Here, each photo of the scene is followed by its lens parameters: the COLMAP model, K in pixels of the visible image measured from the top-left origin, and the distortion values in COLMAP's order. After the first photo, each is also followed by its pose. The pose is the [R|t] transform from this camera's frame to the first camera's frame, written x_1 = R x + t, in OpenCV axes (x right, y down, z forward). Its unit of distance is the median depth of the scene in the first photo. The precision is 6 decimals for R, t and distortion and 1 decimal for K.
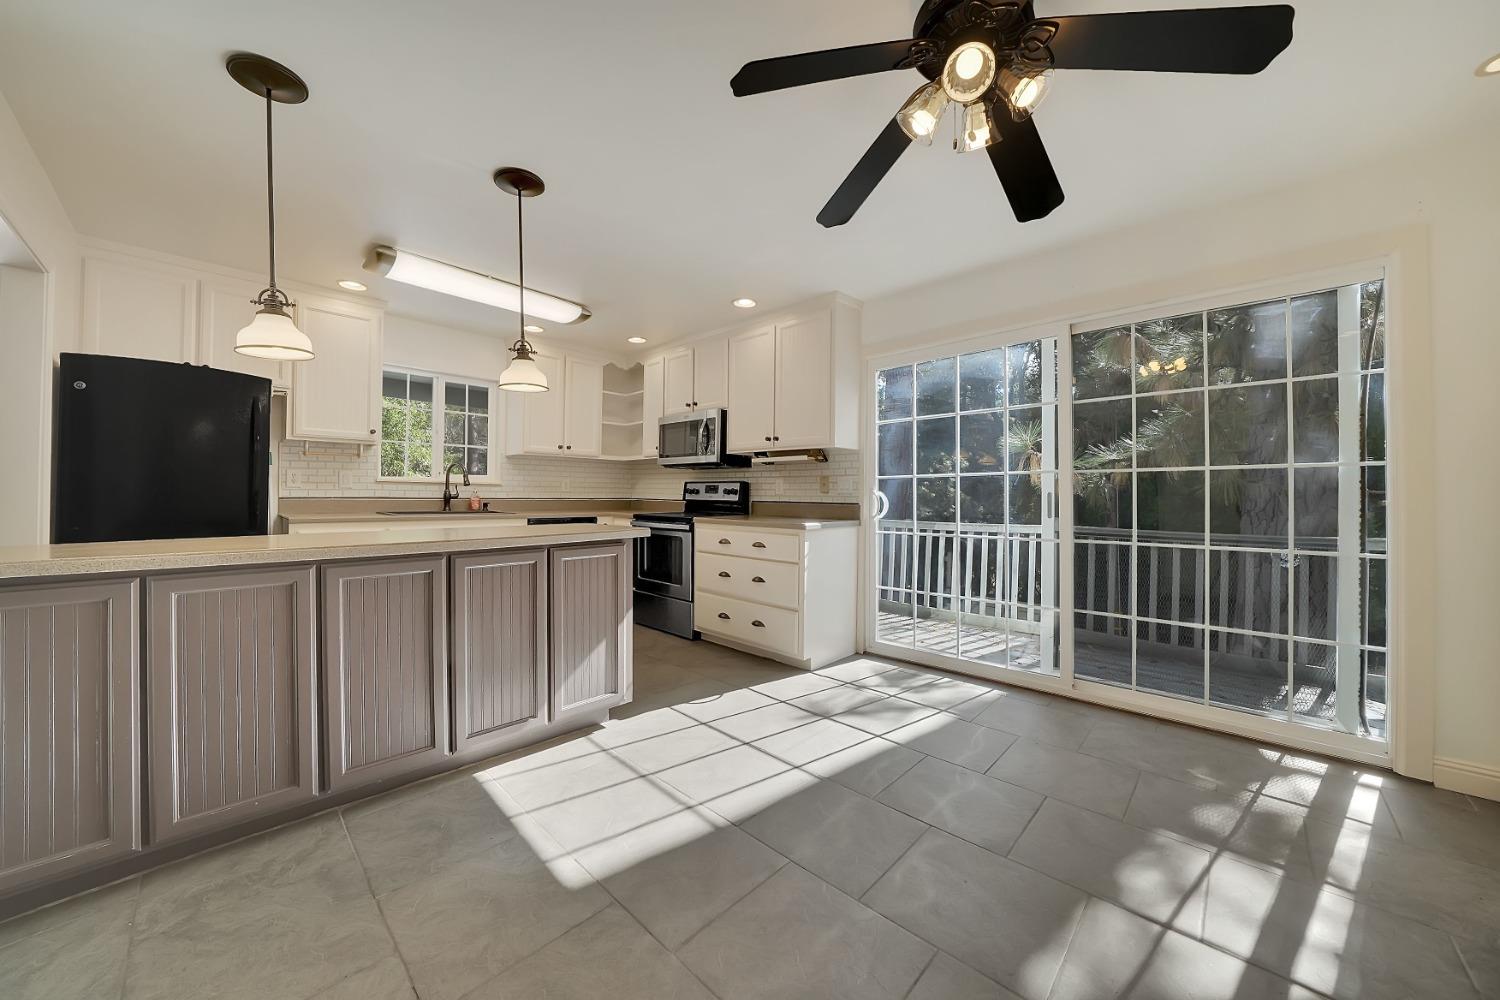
lens RADIAL K [[524.3, 0, 741.2], [0, 524.3, 491.8], [0, 0, 1]] dist [-0.018611, 0.000169]
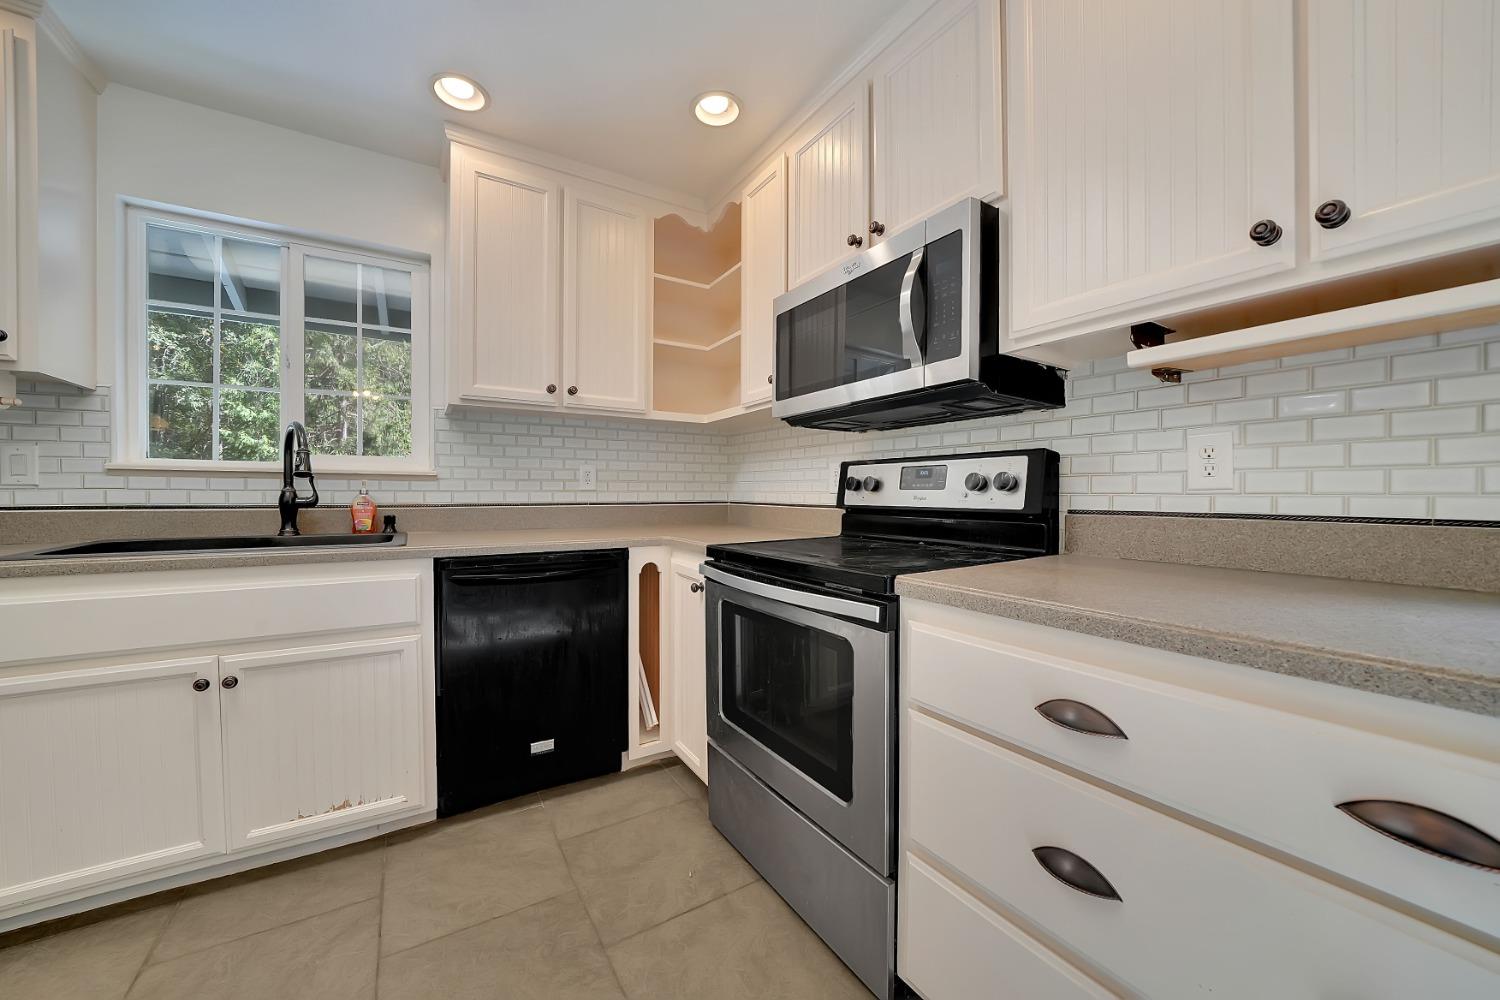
lens RADIAL K [[531.8, 0, 730.6], [0, 531.8, 500.9], [0, 0, 1]] dist [-0.021121, 0.000190]
pose [[0.966736, -0.005325, -0.255720, -0.103836], [0.009300, 0.999854, 0.014339, 0.005467], [0.255606, -0.016240, 0.966645, 0.716718]]
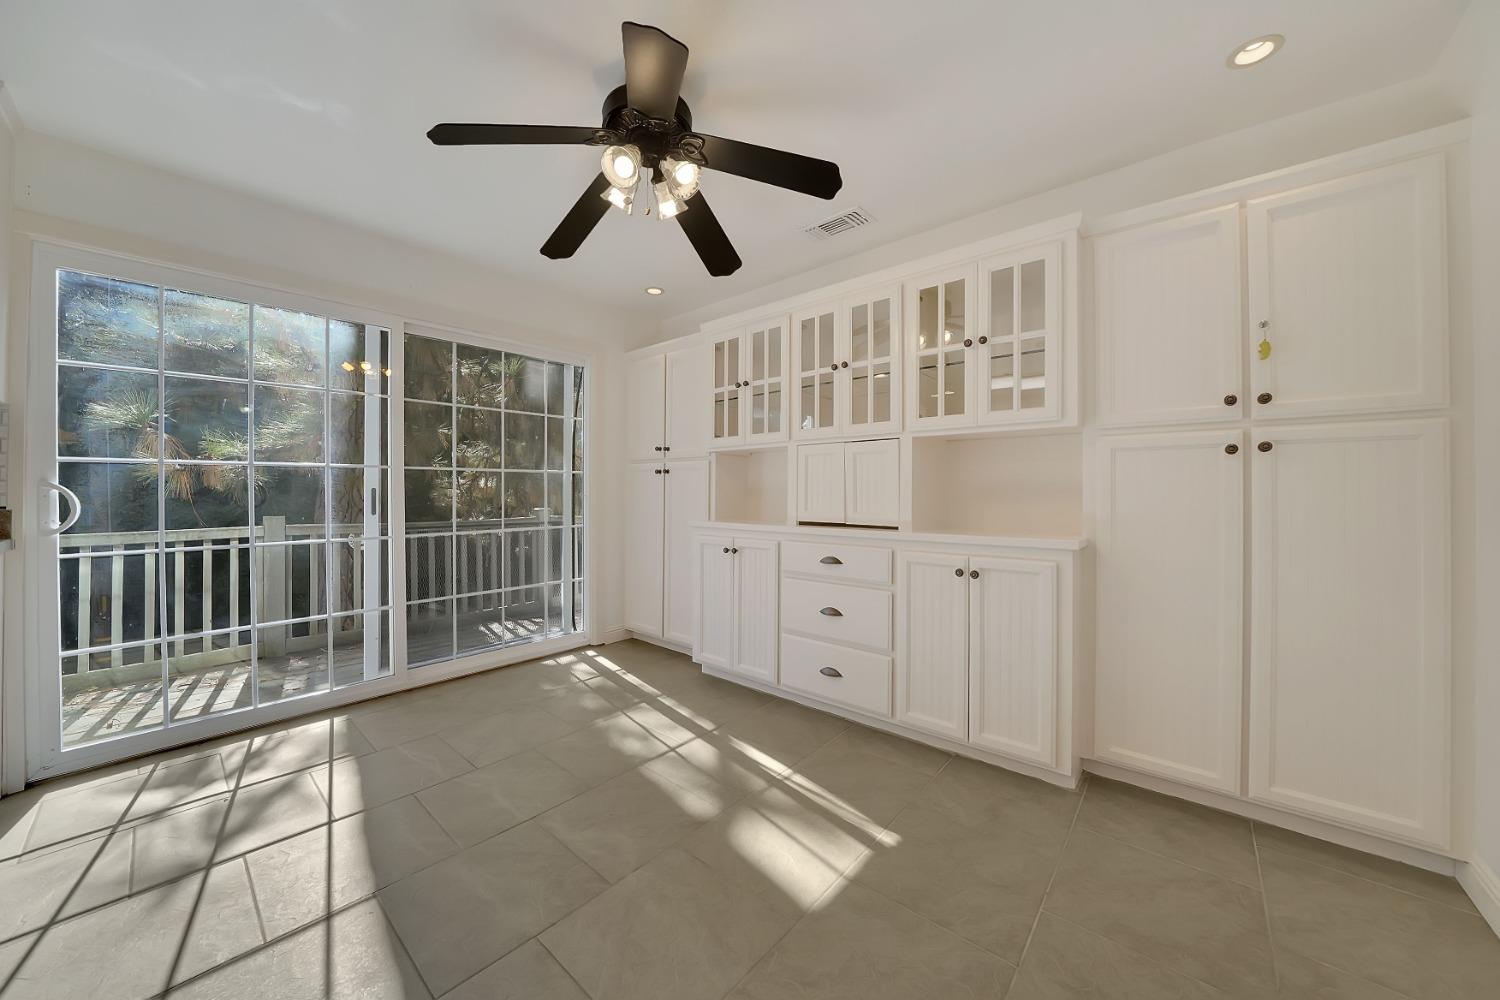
lens RADIAL K [[524.3, 0, 741.2], [0, 524.3, 491.8], [0, 0, 1]] dist [-0.018611, 0.000169]
pose [[-0.047669, -0.003484, 0.998857, -0.289136], [-0.006633, 0.999973, 0.003171, 0.000864], [-0.998841, -0.006475, -0.047691, 0.279728]]
